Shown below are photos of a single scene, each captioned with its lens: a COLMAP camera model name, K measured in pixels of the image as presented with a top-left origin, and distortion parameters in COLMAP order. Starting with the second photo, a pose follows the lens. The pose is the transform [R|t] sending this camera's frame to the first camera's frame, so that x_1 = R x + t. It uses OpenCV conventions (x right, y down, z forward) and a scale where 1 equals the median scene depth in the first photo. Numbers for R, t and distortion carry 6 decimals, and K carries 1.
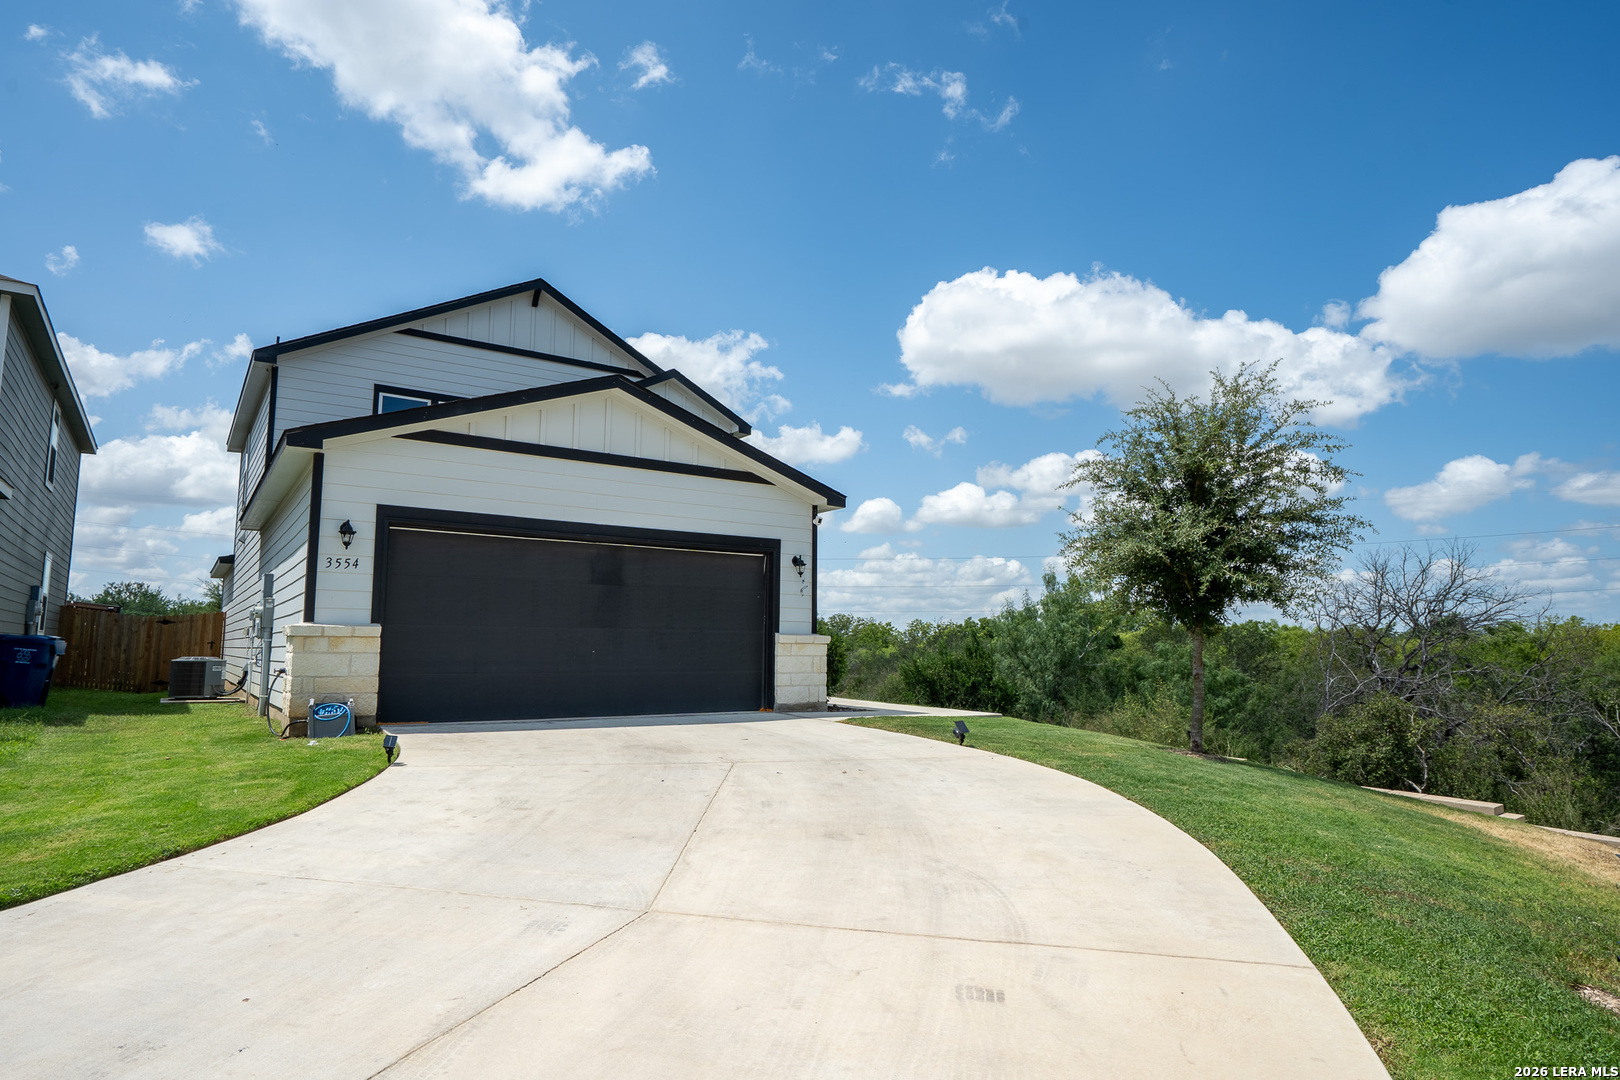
lens RADIAL K [[886.6, 0, 810.0], [0, 886.6, 540.0], [0, 0, 1]] dist [0.001080, 0.000163]
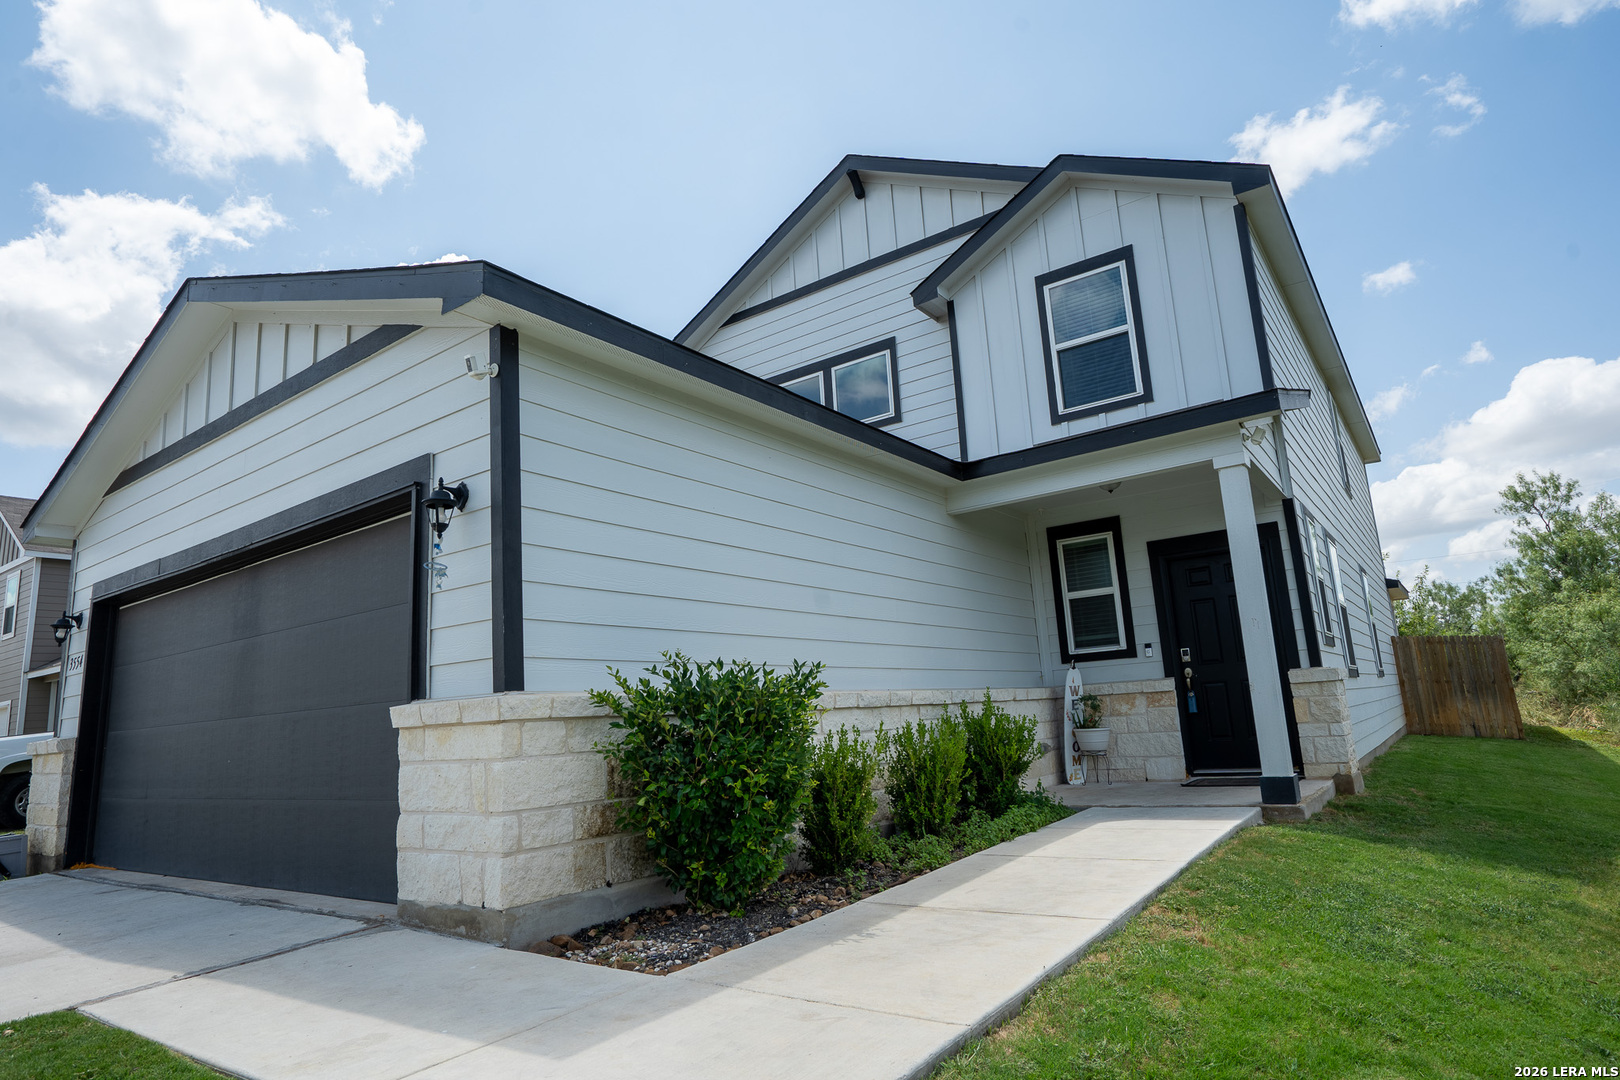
lens RADIAL K [[886.6, 0, 810.0], [0, 886.6, 540.0], [0, 0, 1]] dist [0.001080, 0.000163]
pose [[0.360843, -0.199855, -0.910961, 0.375553], [0.189597, 0.972092, -0.138165, 0.122388], [0.913151, -0.122859, 0.388664, 1.013478]]
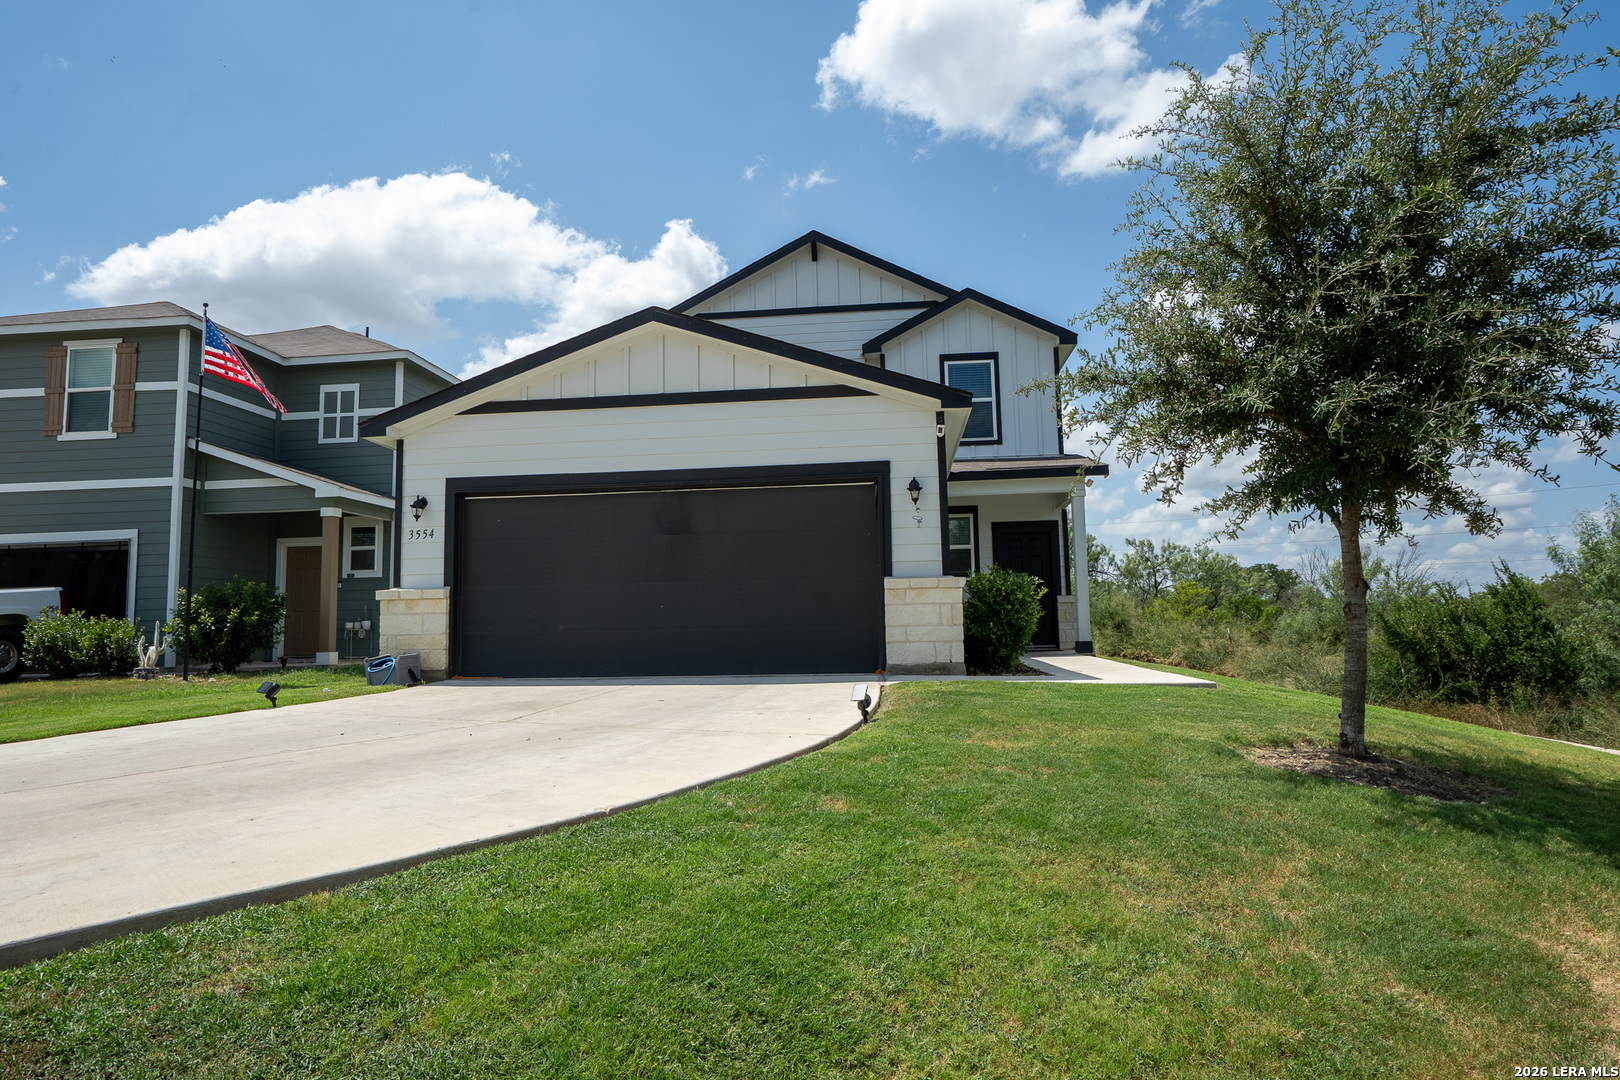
lens RADIAL K [[849.4, 0, 810.0], [0, 849.4, 540.0], [0, 0, 1]] dist [-0.001434, -0.000140]
pose [[0.773648, -0.075340, -0.629120, 0.396825], [0.105845, 0.994321, 0.011086, 0.055443], [0.624712, -0.075166, 0.777229, 0.356048]]
